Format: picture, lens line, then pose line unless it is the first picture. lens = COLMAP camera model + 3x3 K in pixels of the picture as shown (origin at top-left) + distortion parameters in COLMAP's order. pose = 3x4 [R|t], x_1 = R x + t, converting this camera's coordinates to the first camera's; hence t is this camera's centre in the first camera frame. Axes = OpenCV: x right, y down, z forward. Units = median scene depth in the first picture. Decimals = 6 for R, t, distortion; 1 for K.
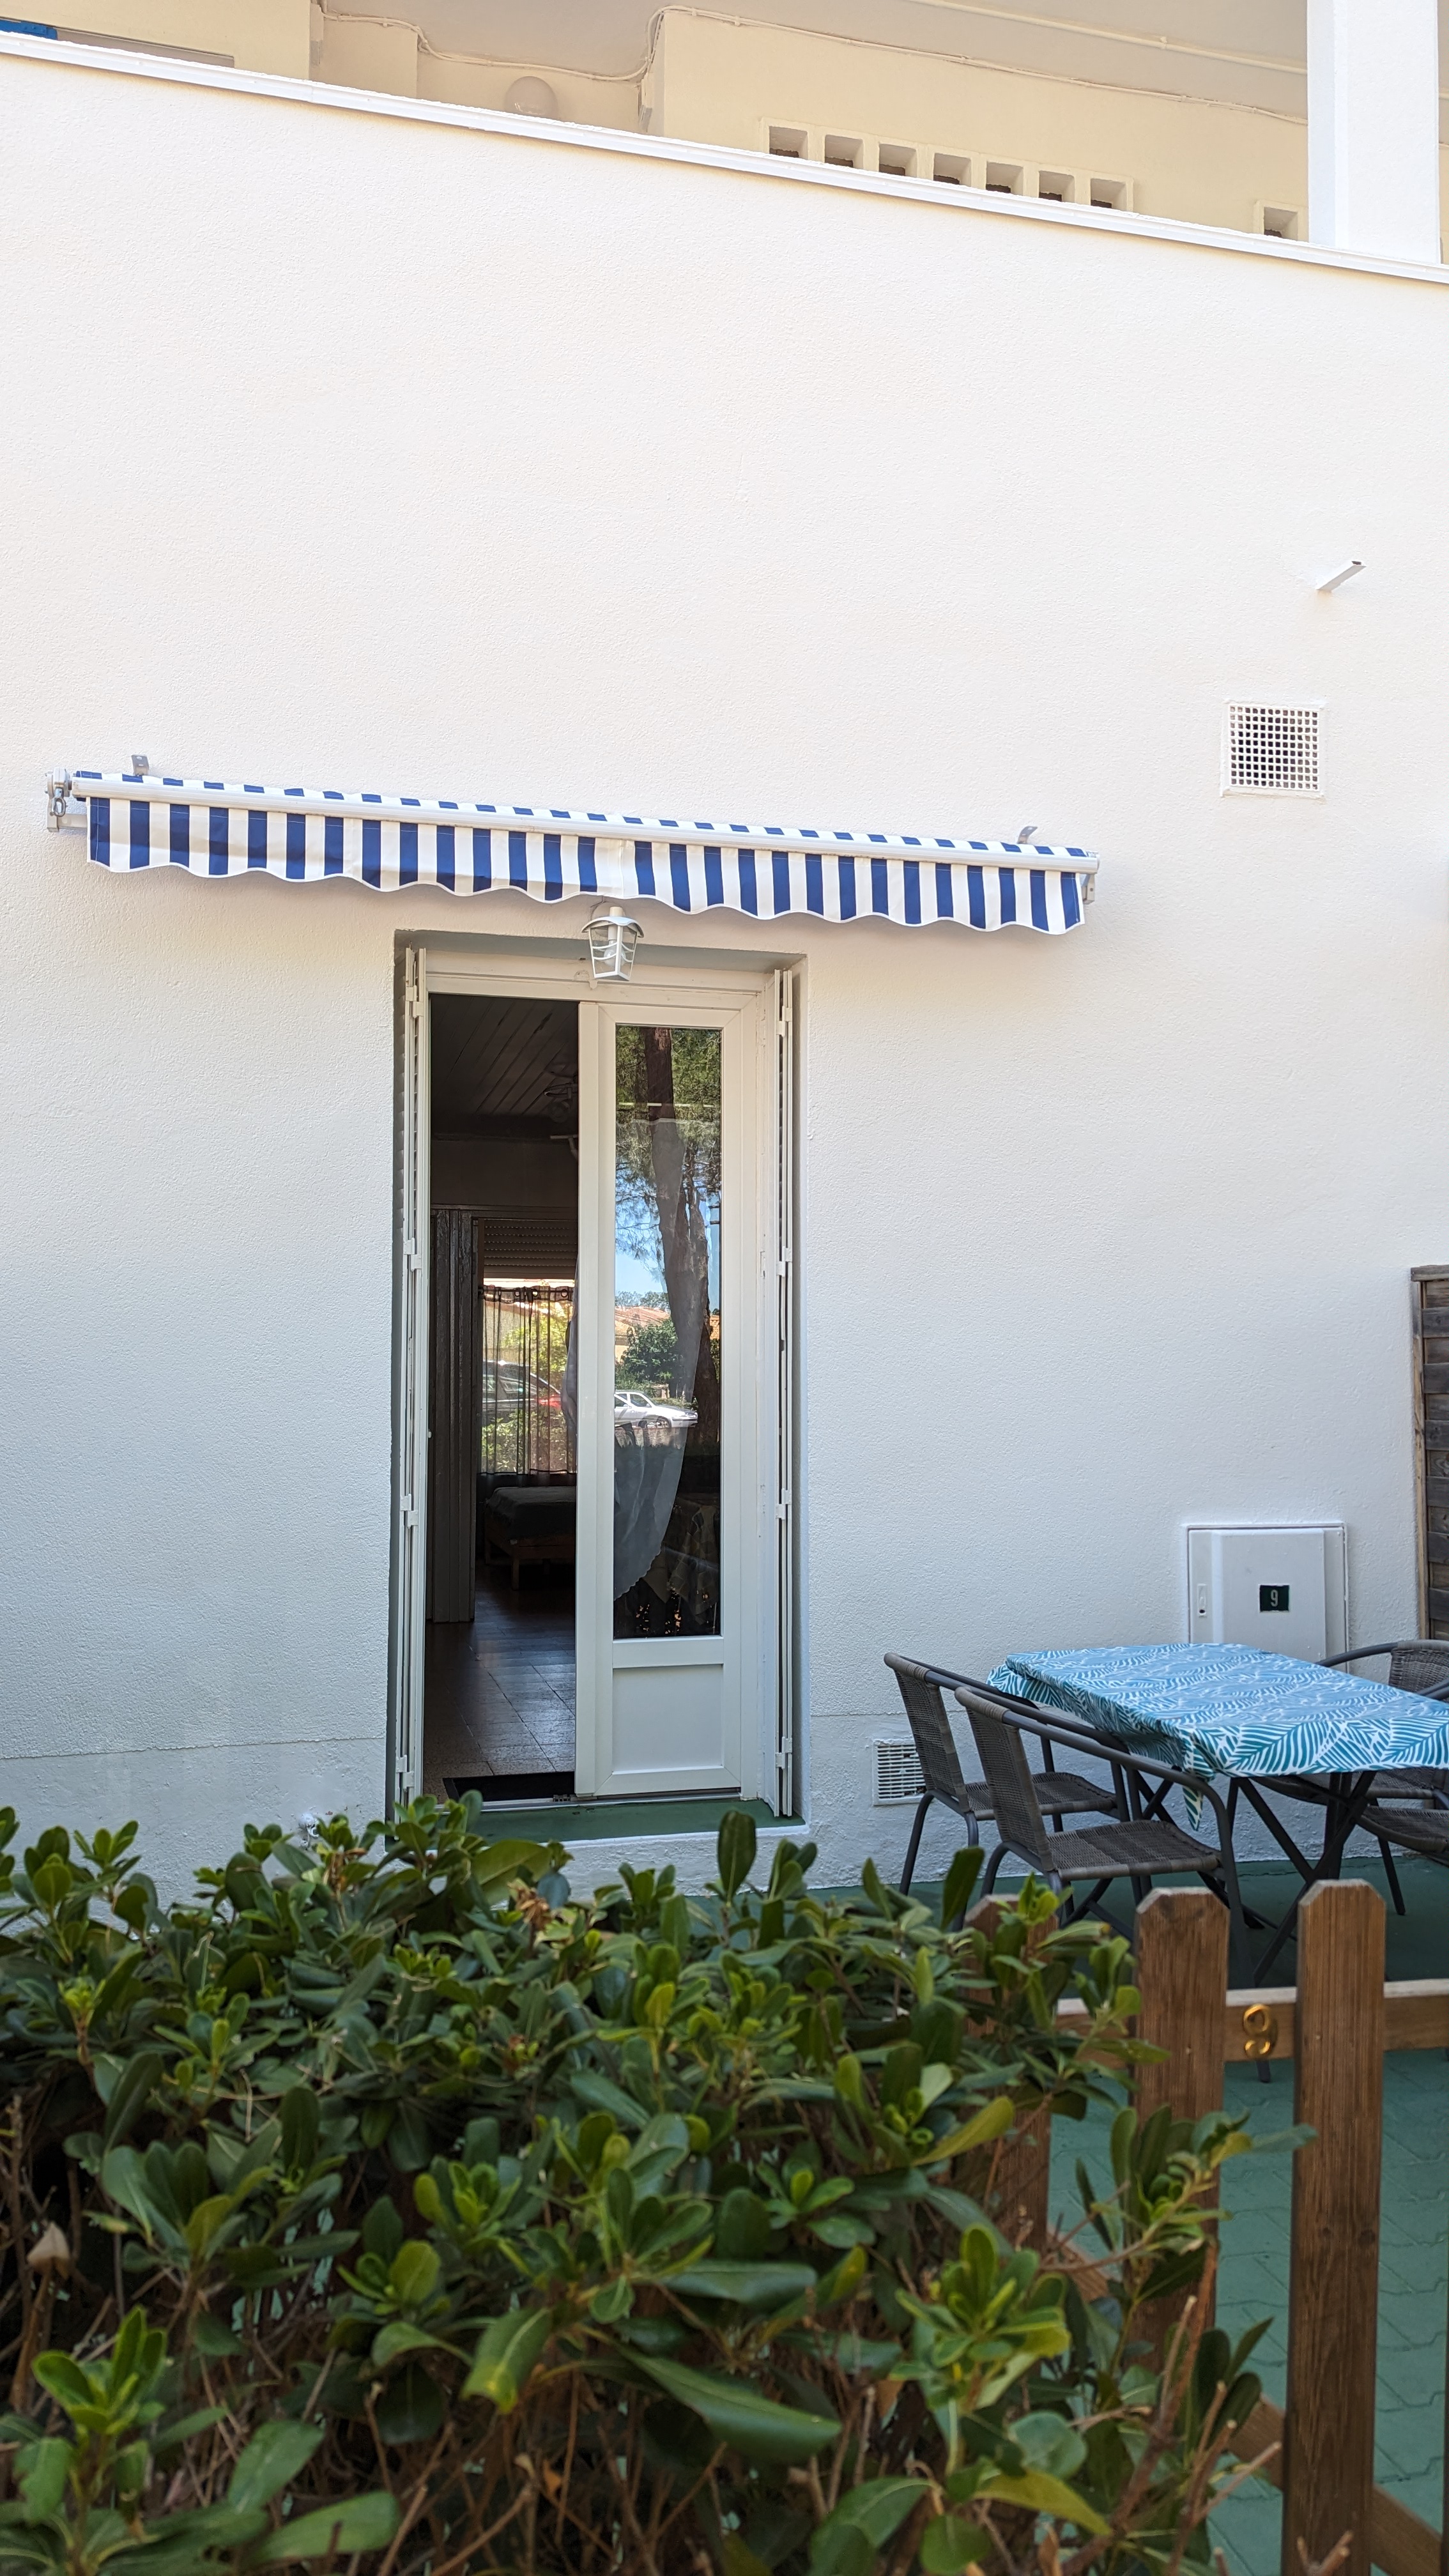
lens RADIAL K [[1829.5, 0, 730.8], [0, 1829.5, 1283.2], [0, 0, 1]] dist [0.068459, -0.002503]
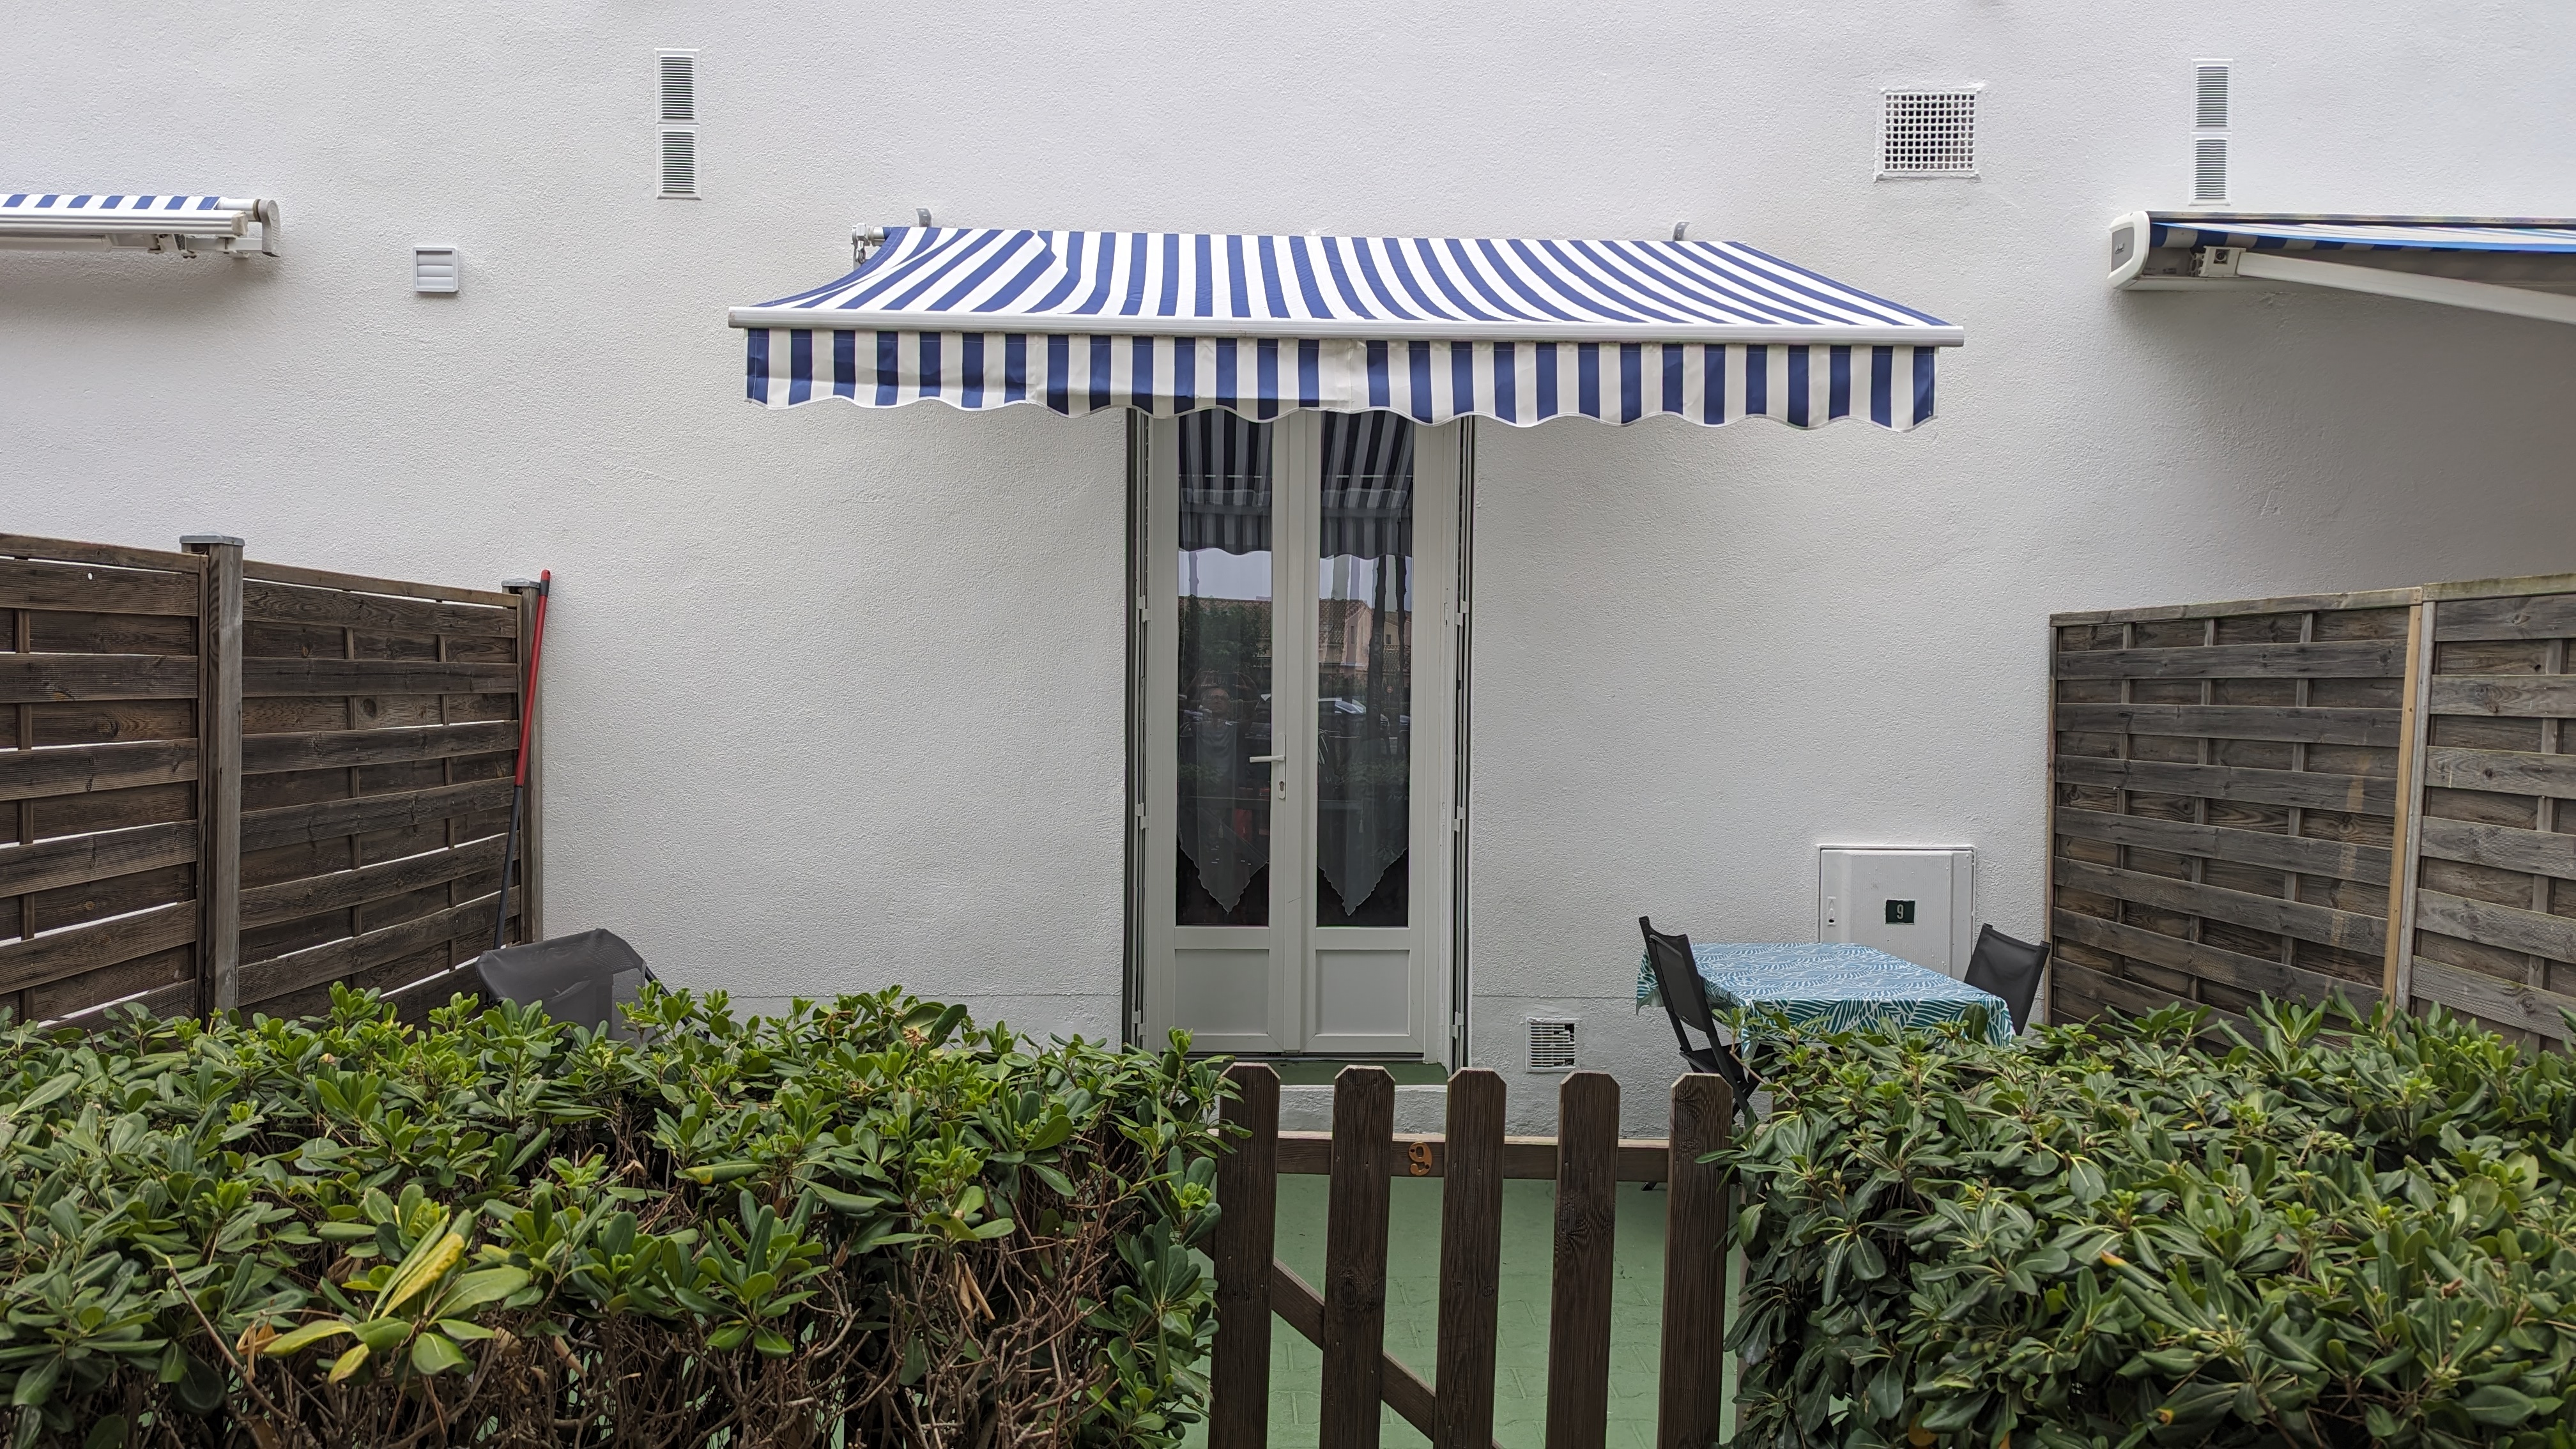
lens RADIAL K [[1829.5, 0, 1283.4], [0, 1829.5, 737.8], [0, 0, 1]] dist [0.068459, -0.002503]
pose [[0.978128, 0.013801, -0.207547, 0.173340], [0.002442, 0.996966, 0.077803, -0.025324], [0.207991, -0.076608, 0.975126, -0.179421]]
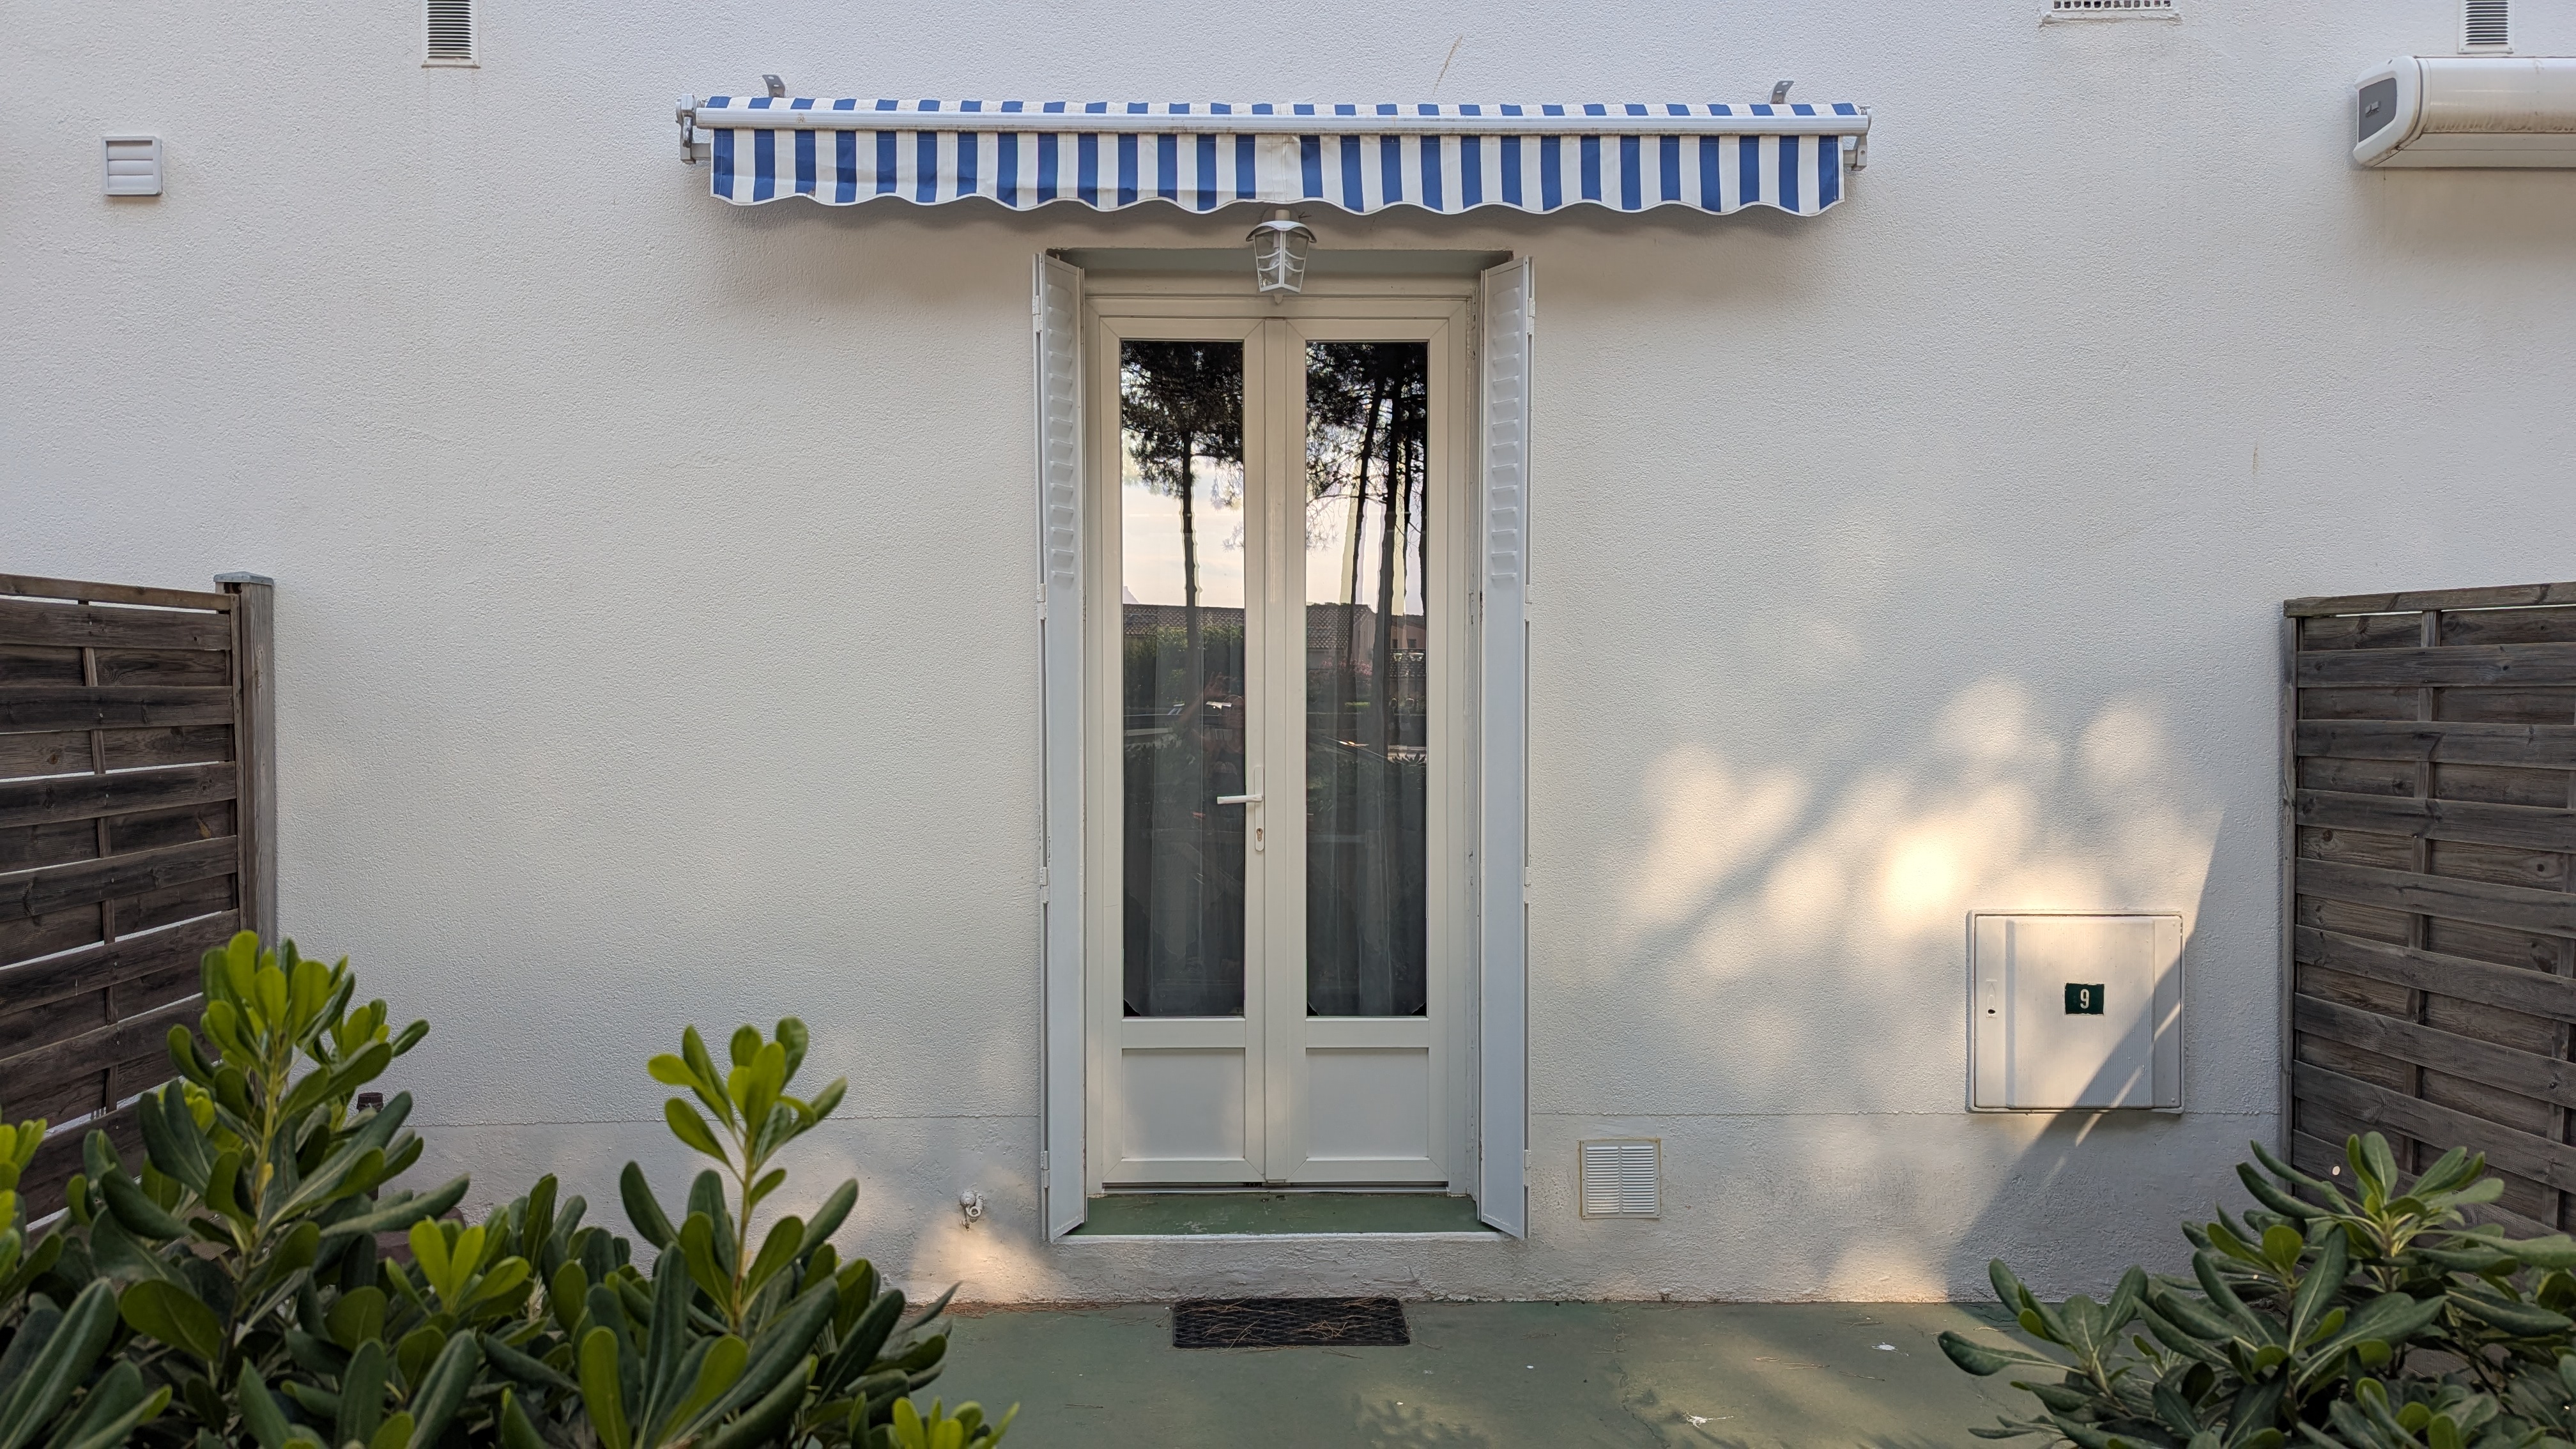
lens RADIAL K [[1829.5, 0, 1265.3], [0, 1829.5, 731.7], [0, 0, 1]] dist [0.068459, -0.002503]
pose [[0.975393, 0.003529, -0.220443, 0.126533], [0.012607, 0.997343, 0.071751, -0.017785], [0.220111, -0.072764, 0.972757, 0.111625]]
